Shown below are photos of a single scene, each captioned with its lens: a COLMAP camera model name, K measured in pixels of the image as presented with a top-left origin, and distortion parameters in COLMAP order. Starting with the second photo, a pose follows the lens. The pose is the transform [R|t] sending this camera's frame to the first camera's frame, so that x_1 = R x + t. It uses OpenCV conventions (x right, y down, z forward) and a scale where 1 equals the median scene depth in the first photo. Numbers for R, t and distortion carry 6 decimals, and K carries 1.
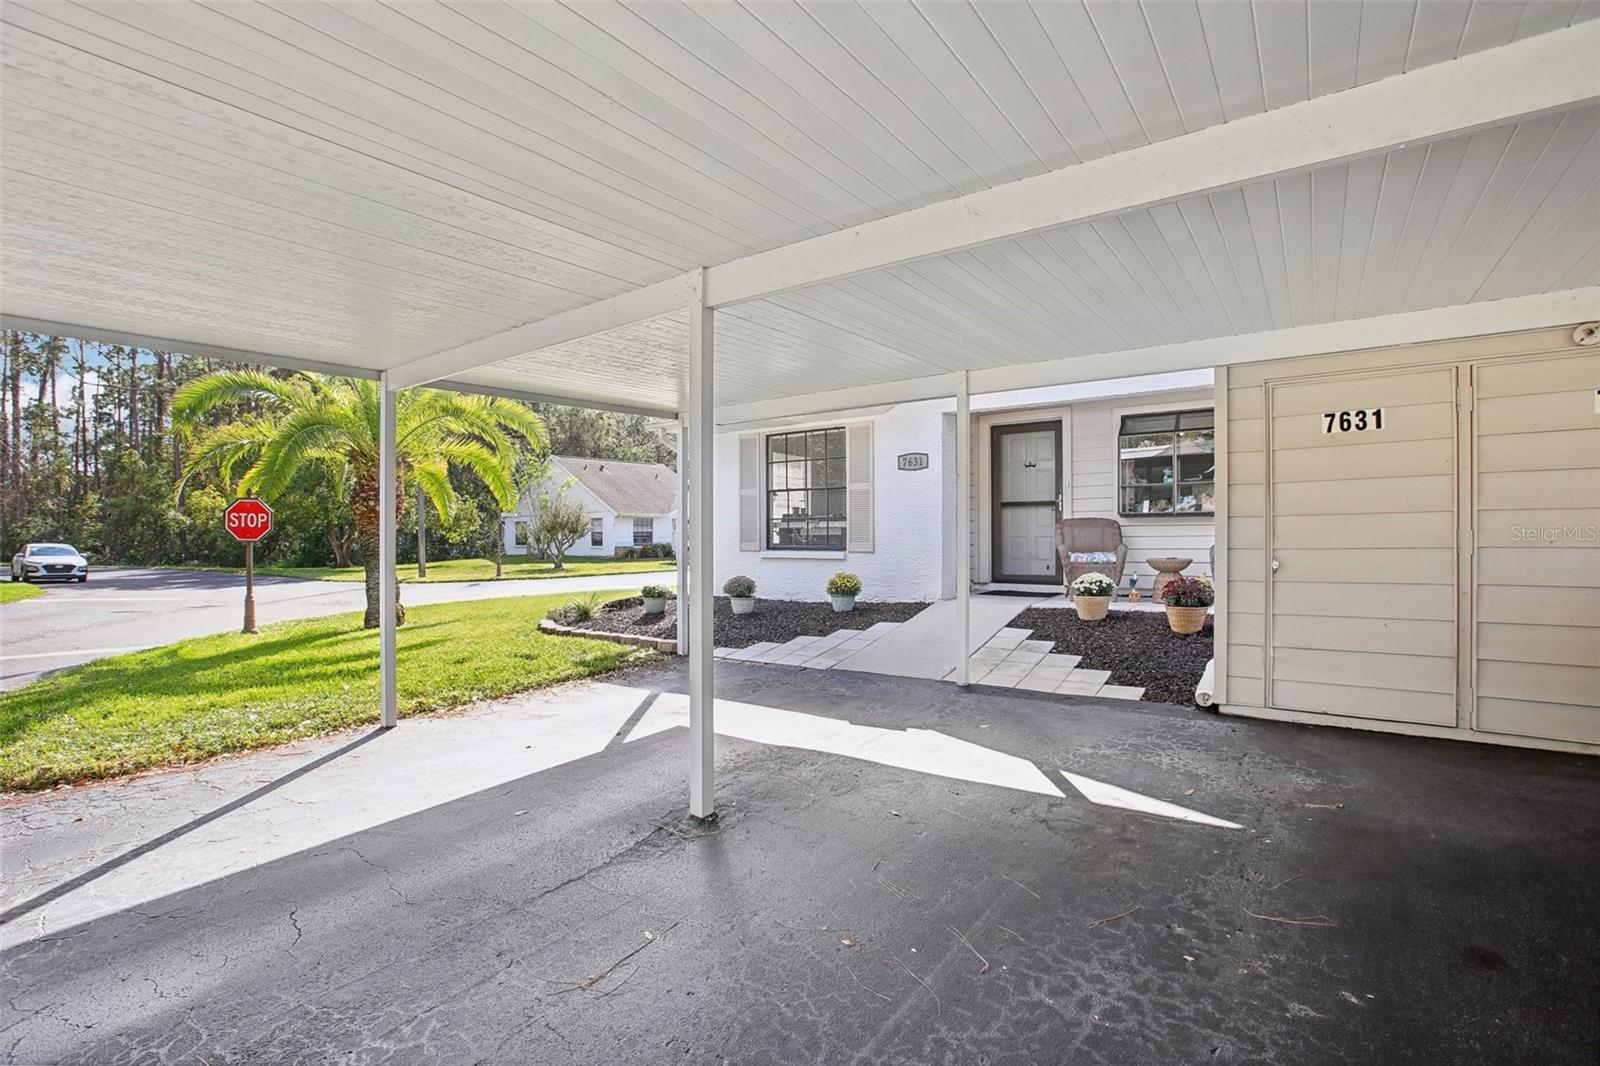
lens RADIAL K [[742.7, 0, 814.2], [0, 742.7, 511.6], [0, 0, 1]] dist [-0.049329, 0.017541]
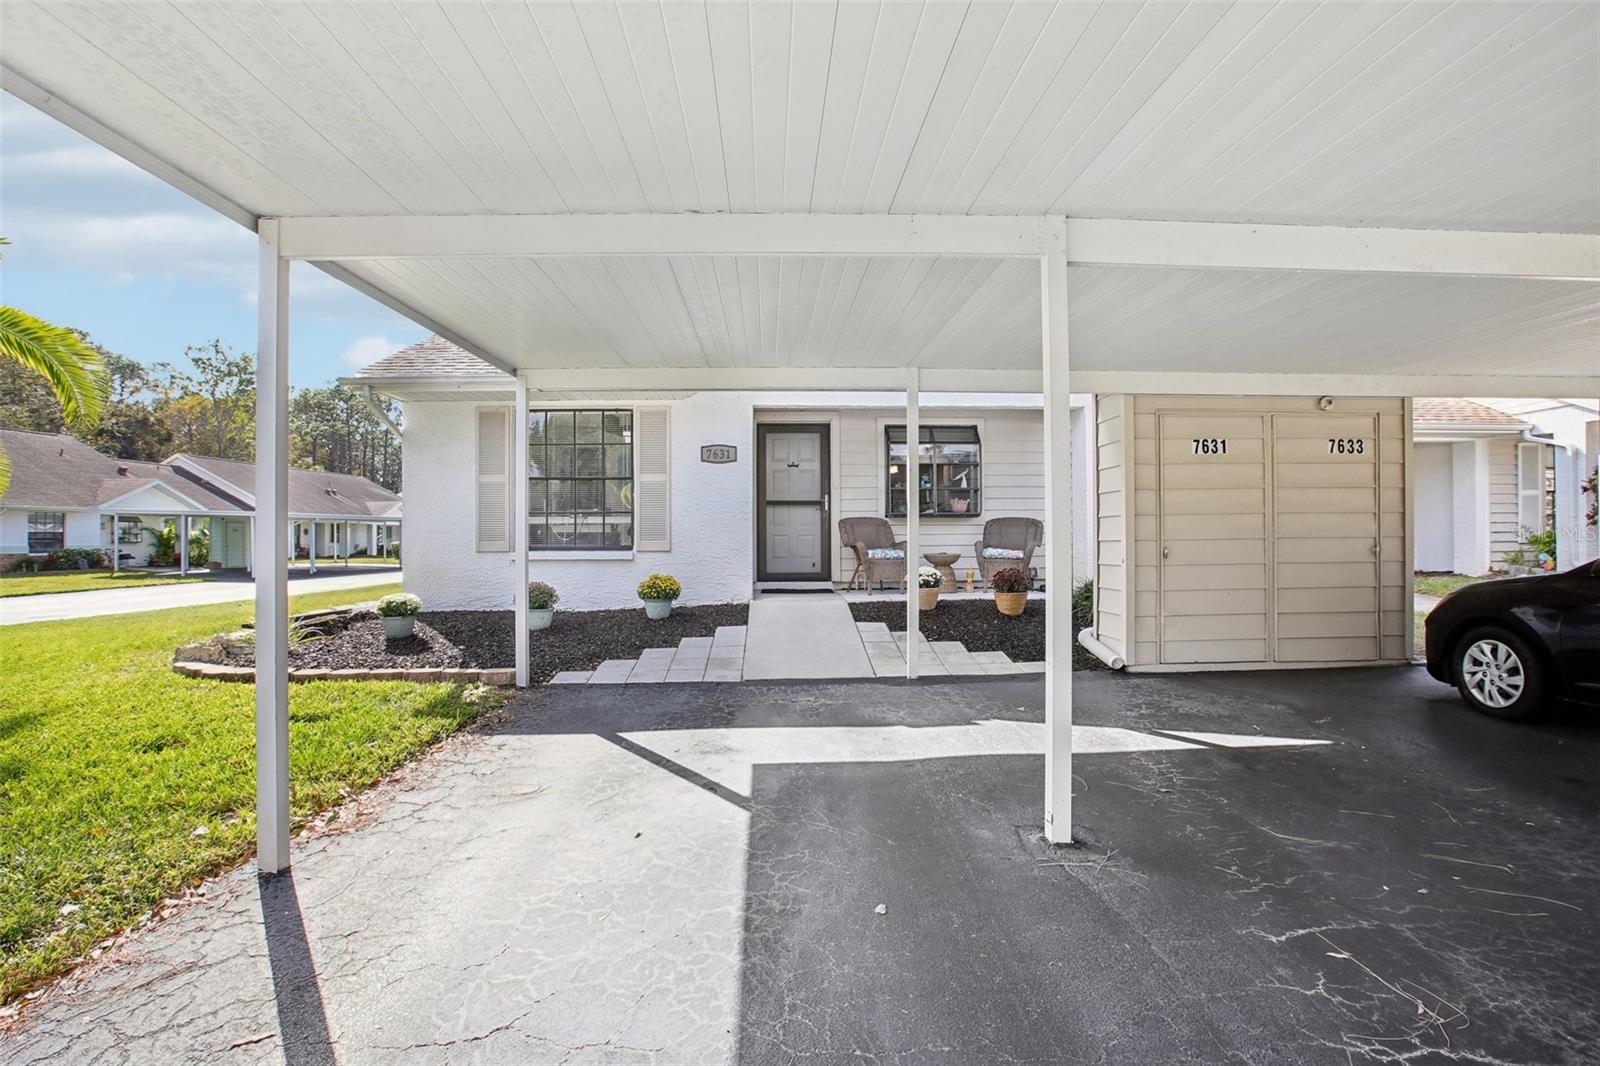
lens RADIAL K [[742.7, 0, 814.2], [0, 742.7, 511.6], [0, 0, 1]] dist [-0.049329, 0.017541]
pose [[0.786460, 0.022858, 0.617218, -0.363281], [-0.018868, 0.999738, -0.012983, 0.015841], [-0.617353, -0.001435, 0.786685, 0.195530]]
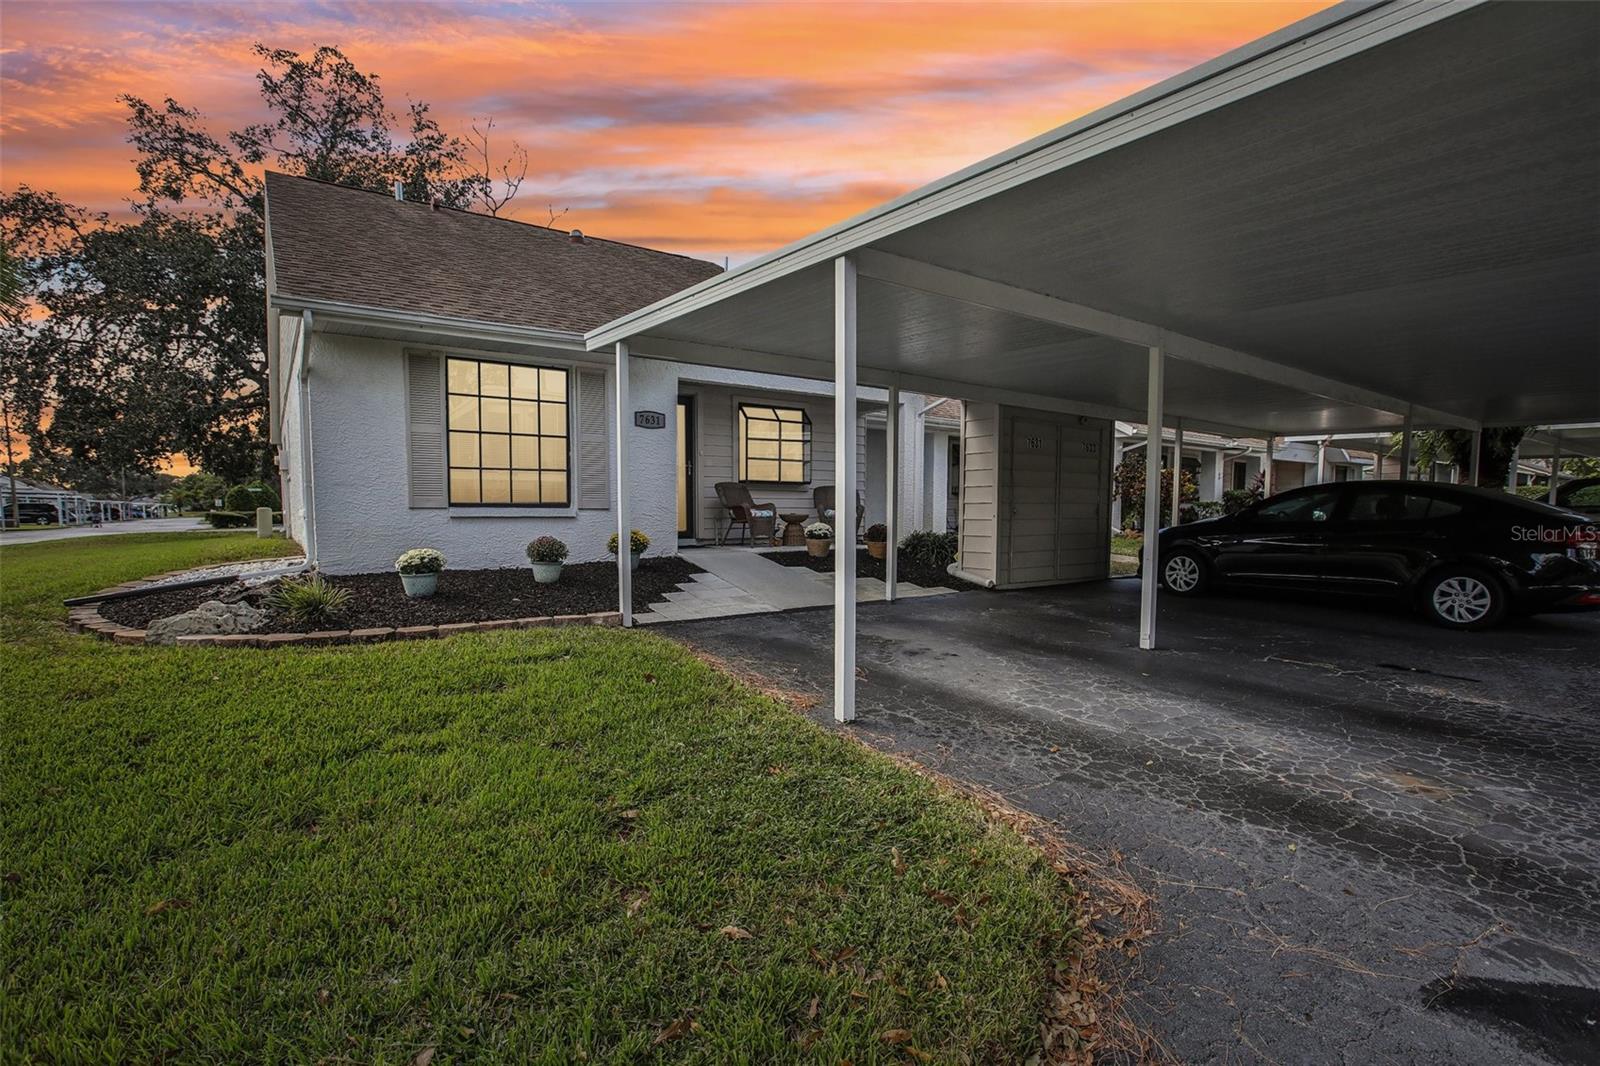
lens RADIAL K [[744.7, 0, 793.0], [0, 744.7, 515.0], [0, 0, 1]] dist [-0.058937, 0.025581]
pose [[0.318716, -0.001985, 0.947848, -0.797516], [-0.036260, 0.999240, 0.014285, 0.042134], [-0.947156, -0.038922, 0.318402, 0.503369]]
